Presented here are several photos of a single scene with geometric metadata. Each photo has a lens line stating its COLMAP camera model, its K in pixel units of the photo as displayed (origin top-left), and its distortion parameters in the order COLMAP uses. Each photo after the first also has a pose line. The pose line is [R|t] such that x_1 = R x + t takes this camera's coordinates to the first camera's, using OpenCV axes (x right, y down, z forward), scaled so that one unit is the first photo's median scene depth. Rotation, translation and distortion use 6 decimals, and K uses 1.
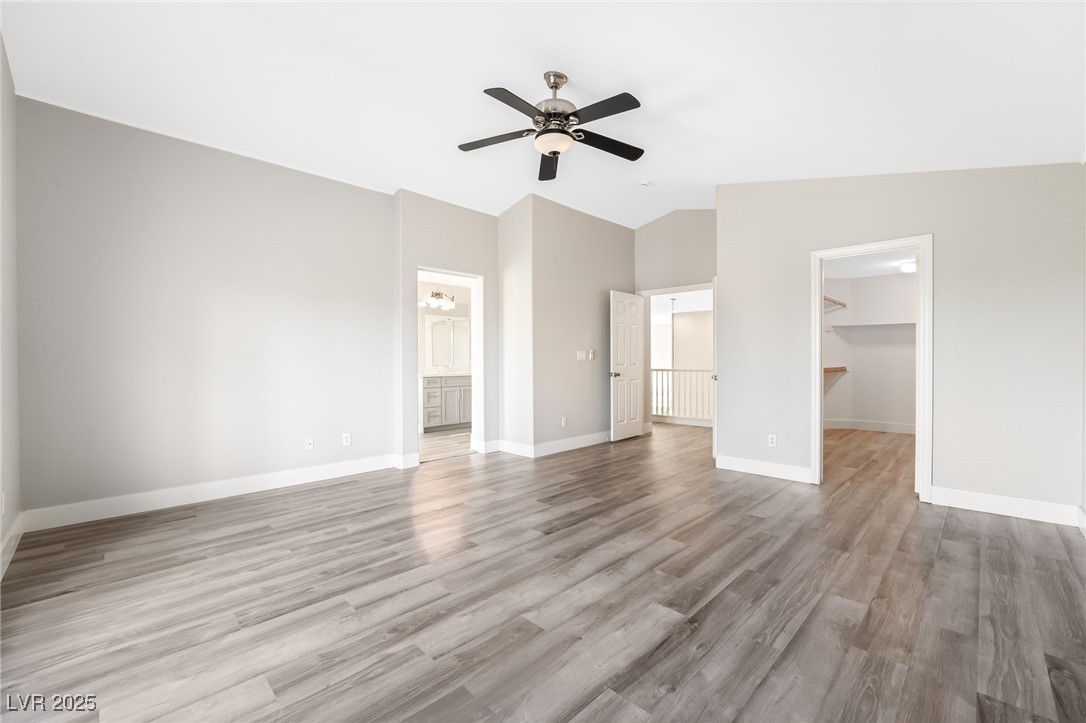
lens RADIAL K [[460.4, 0, 542.3], [0, 460.4, 361.9], [0, 0, 1]] dist [-0.020707, 0.003164]
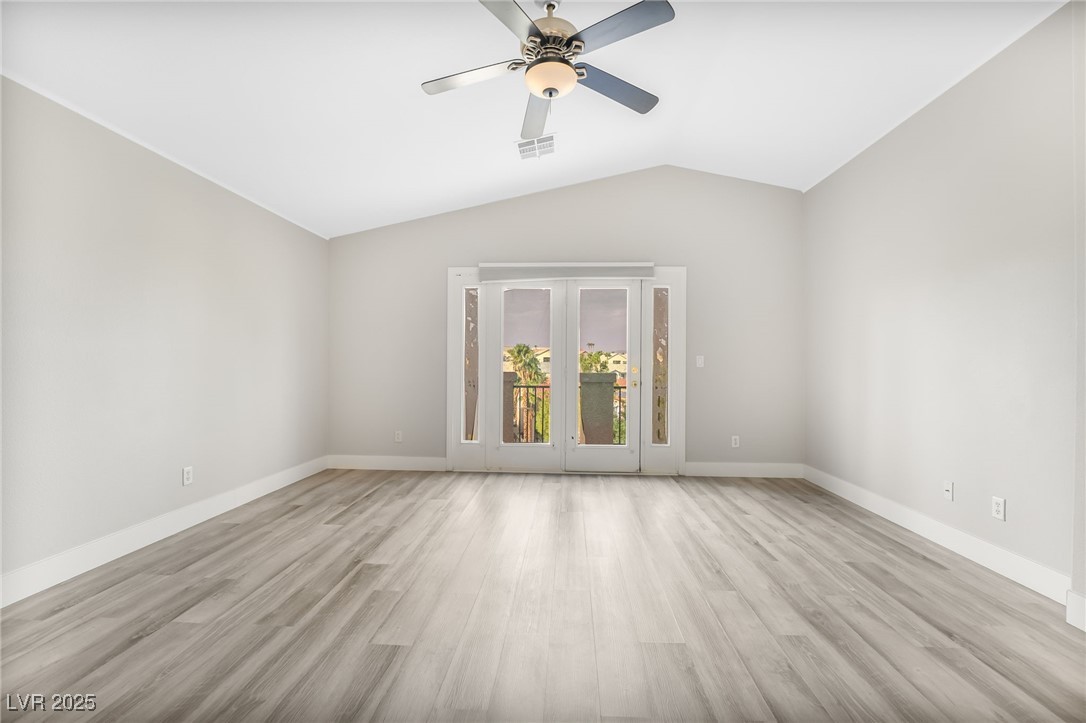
lens RADIAL K [[460.4, 0, 536.7], [0, 460.4, 365.3], [0, 0, 1]] dist [-0.020707, 0.003164]
pose [[-0.755980, -0.000627, -0.654595, 0.683448], [-0.007776, 0.999938, 0.008022, -0.009681], [0.654549, 0.011155, -0.755937, 1.978696]]
